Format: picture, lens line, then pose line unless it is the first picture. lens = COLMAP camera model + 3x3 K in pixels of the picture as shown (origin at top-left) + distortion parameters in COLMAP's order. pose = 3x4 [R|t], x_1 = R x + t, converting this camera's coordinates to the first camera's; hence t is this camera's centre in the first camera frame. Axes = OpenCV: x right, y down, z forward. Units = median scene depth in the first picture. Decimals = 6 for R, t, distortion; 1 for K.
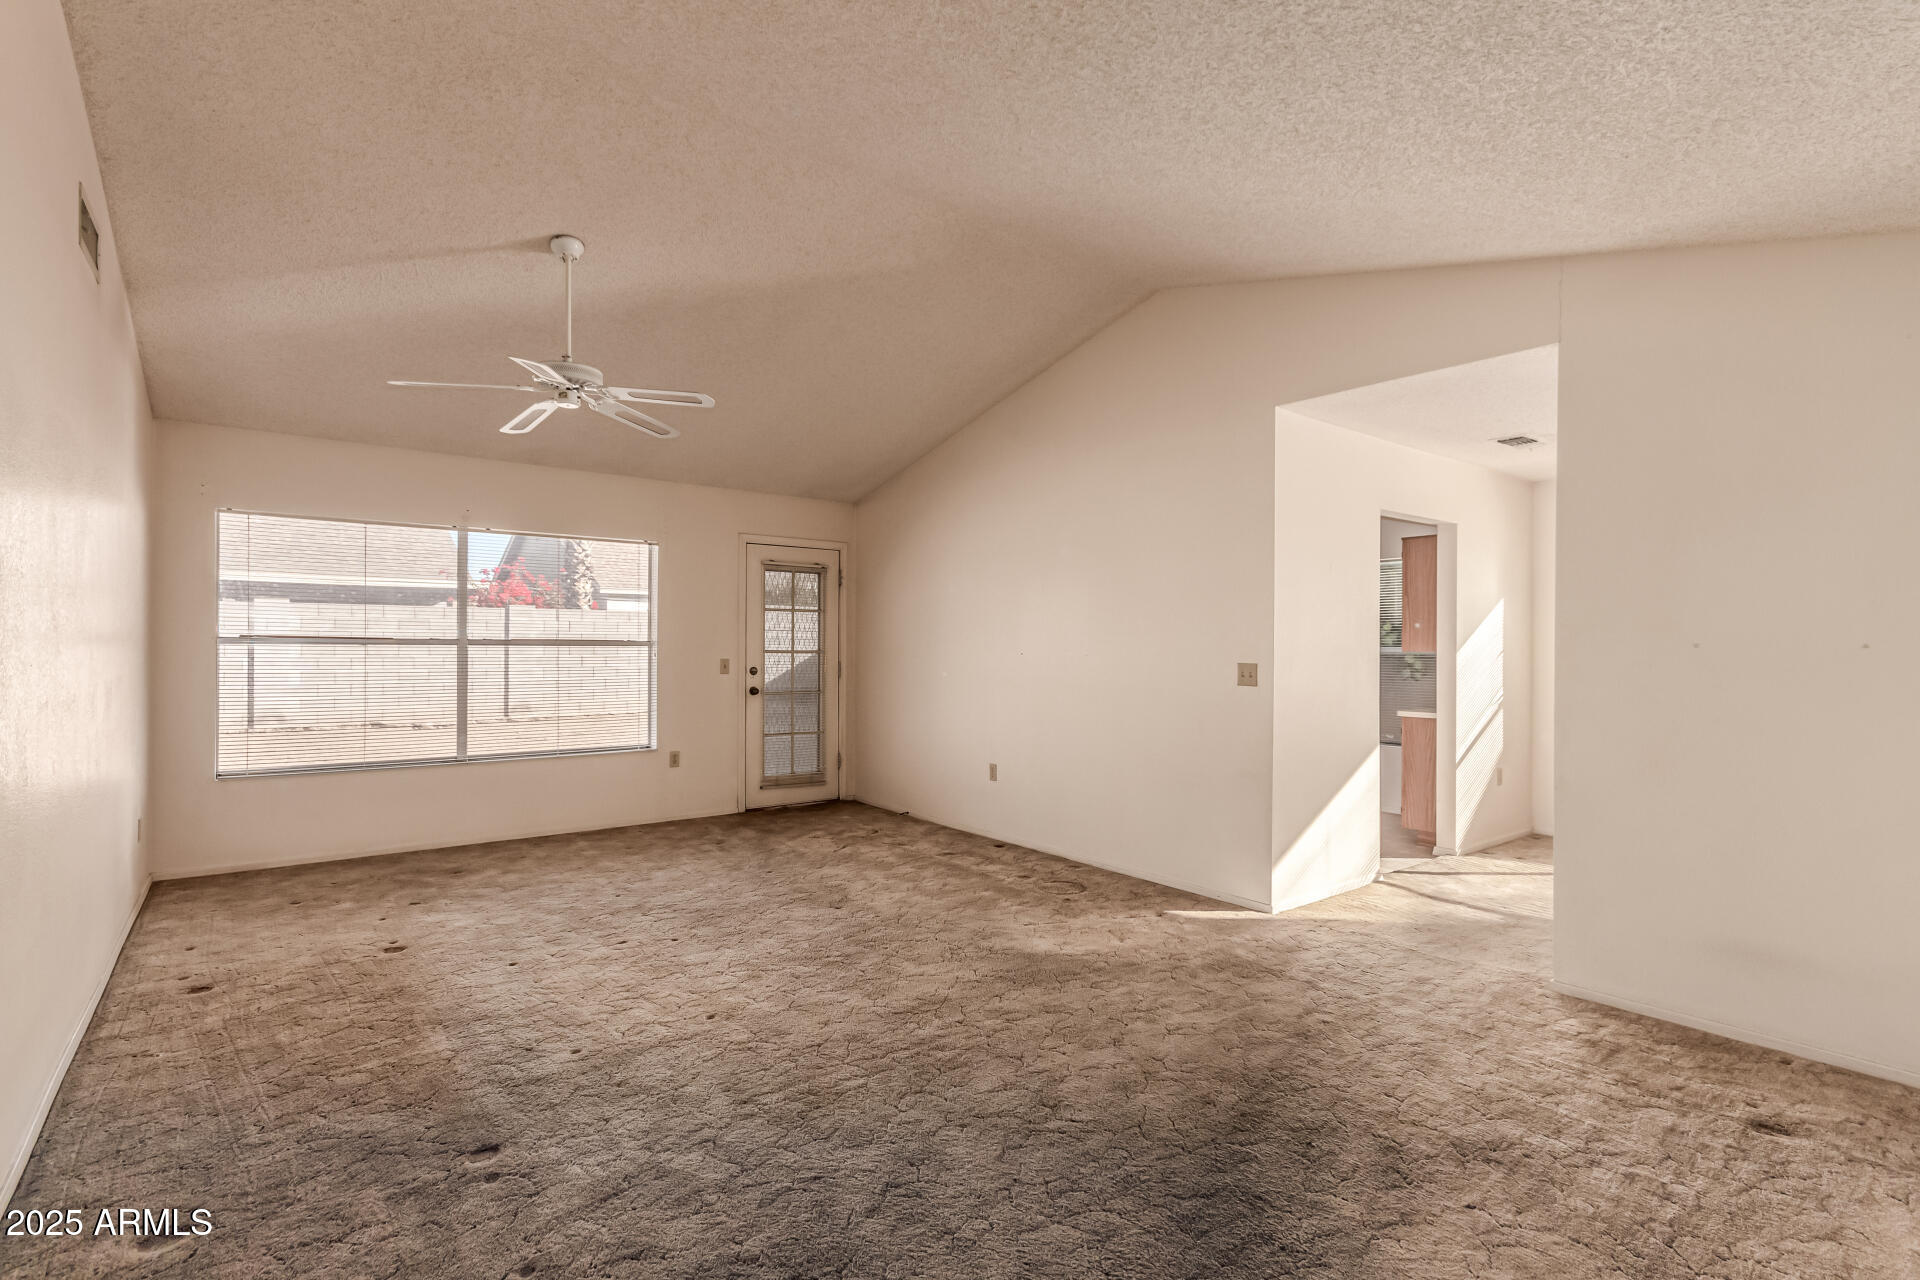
lens RADIAL K [[896.2, 0, 960.0], [0, 896.2, 640.0], [0, 0, 1]] dist [0.001677, 0.000559]
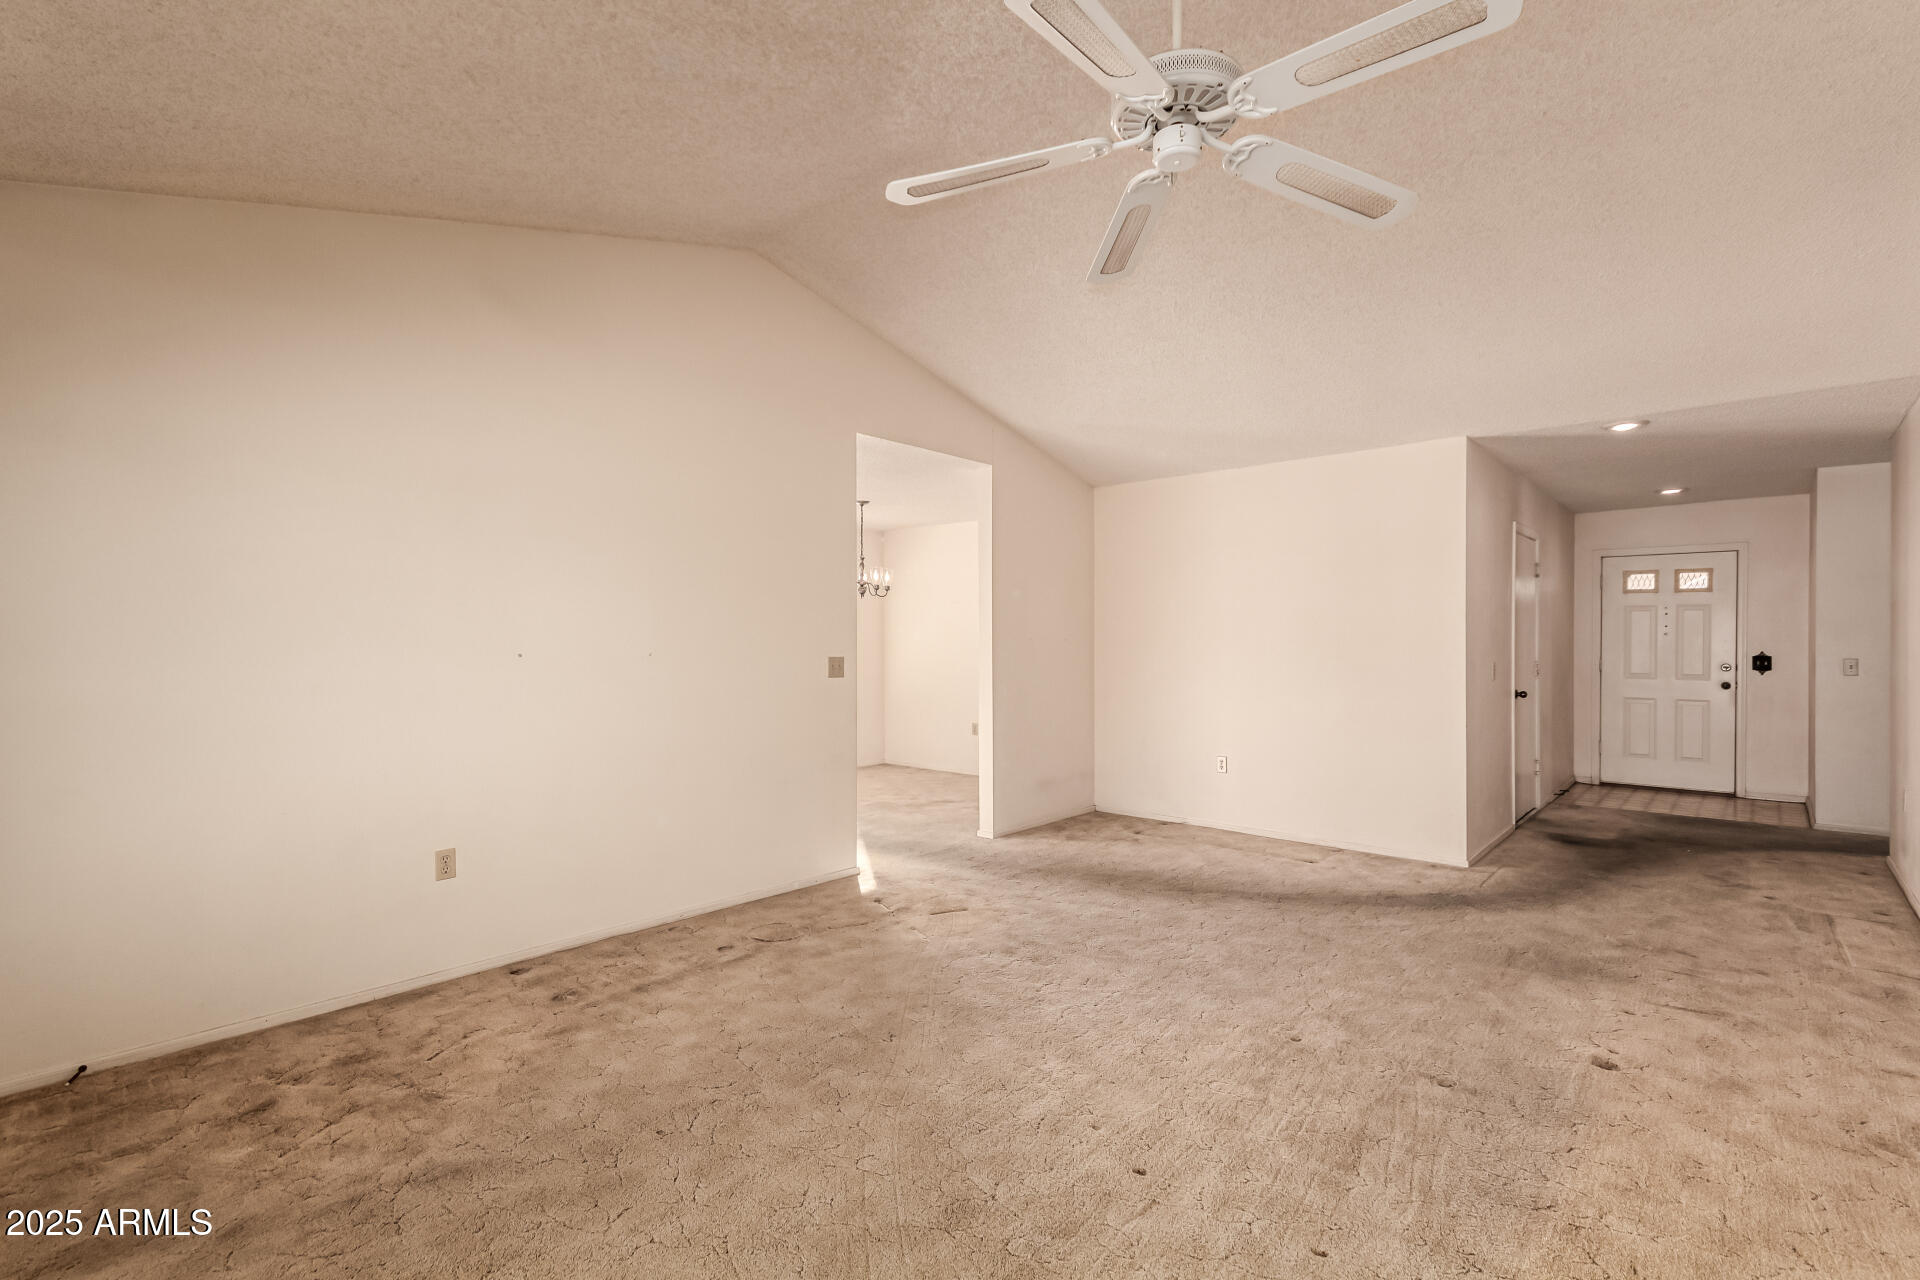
lens RADIAL K [[896.2, 0, 960.0], [0, 896.2, 640.0], [0, 0, 1]] dist [0.001677, 0.000559]
pose [[-0.188146, -0.009852, 0.982092, -0.779318], [-0.010564, 0.999912, 0.008007, -0.004776], [-0.982084, -0.008868, -0.188233, 1.051360]]
